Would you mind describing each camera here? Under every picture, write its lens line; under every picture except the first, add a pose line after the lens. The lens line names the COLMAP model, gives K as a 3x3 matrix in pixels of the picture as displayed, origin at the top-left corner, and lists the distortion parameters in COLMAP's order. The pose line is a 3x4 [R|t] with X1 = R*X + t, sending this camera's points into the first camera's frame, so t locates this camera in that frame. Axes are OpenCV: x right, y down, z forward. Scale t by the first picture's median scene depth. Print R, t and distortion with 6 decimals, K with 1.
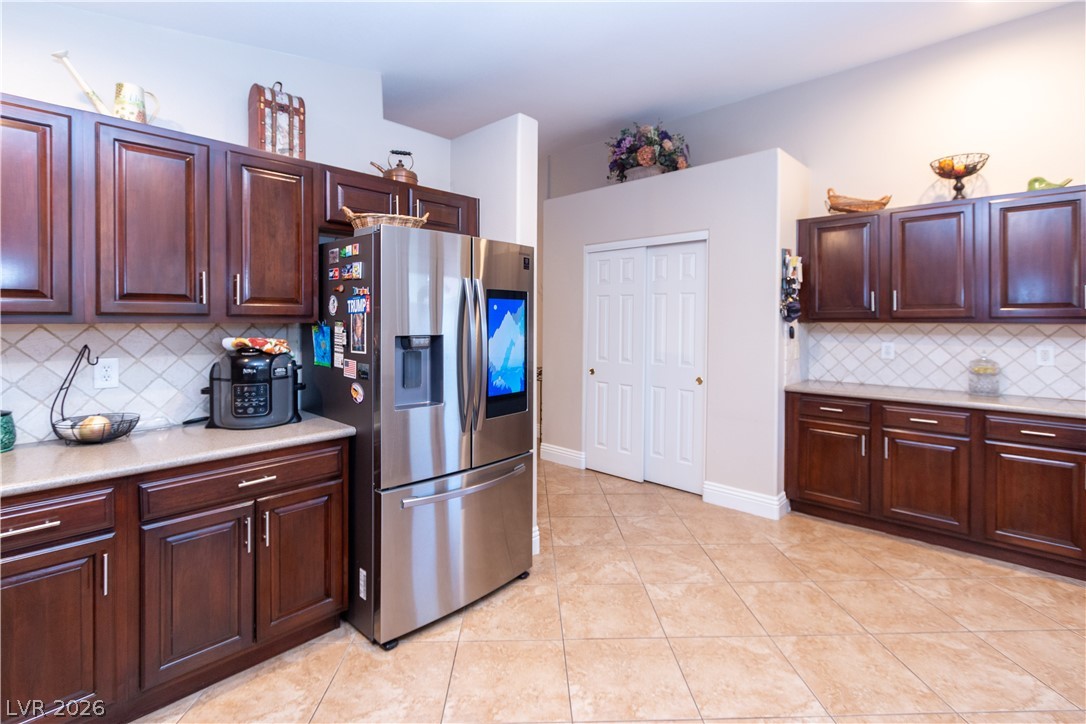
lens RADIAL K [[497.4, 0, 561.8], [0, 497.4, 323.0], [0, 0, 1]] dist [-0.003313, -0.000818]
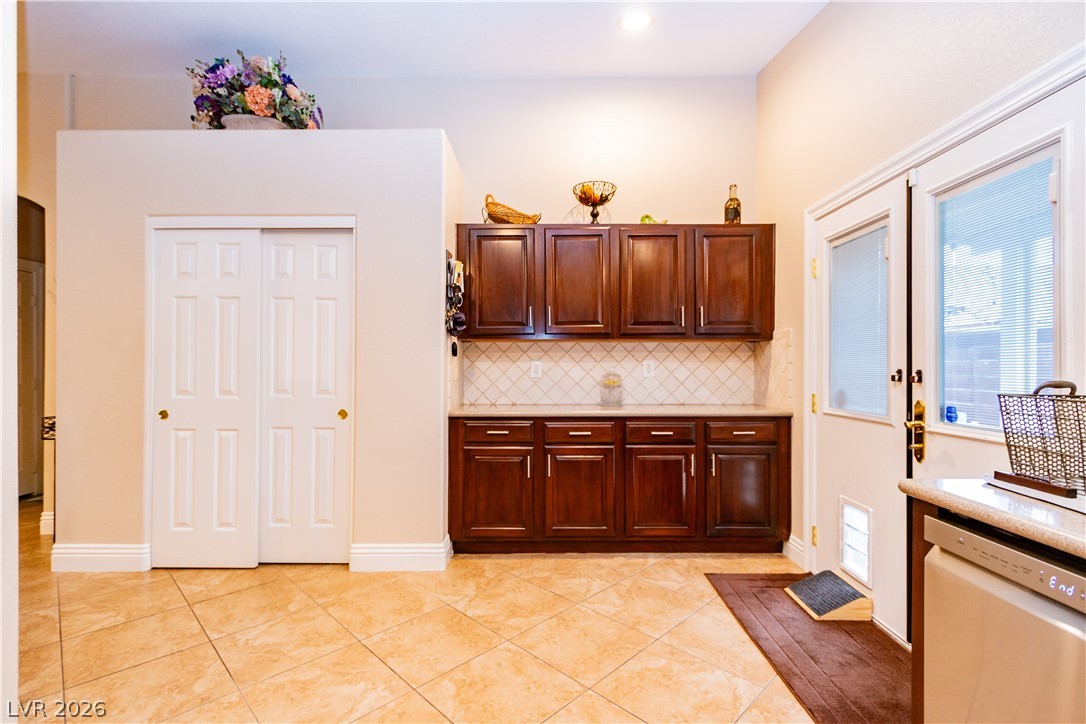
lens RADIAL K [[486.0, 0, 543.0], [0, 486.0, 362.0], [0, 0, 1]] dist [0.002984, 0.000082]
pose [[0.746604, -0.003552, 0.665260, 0.011788], [0.008943, 0.999949, -0.004698, 0.049866], [-0.665209, 0.009457, 0.746597, 0.277737]]
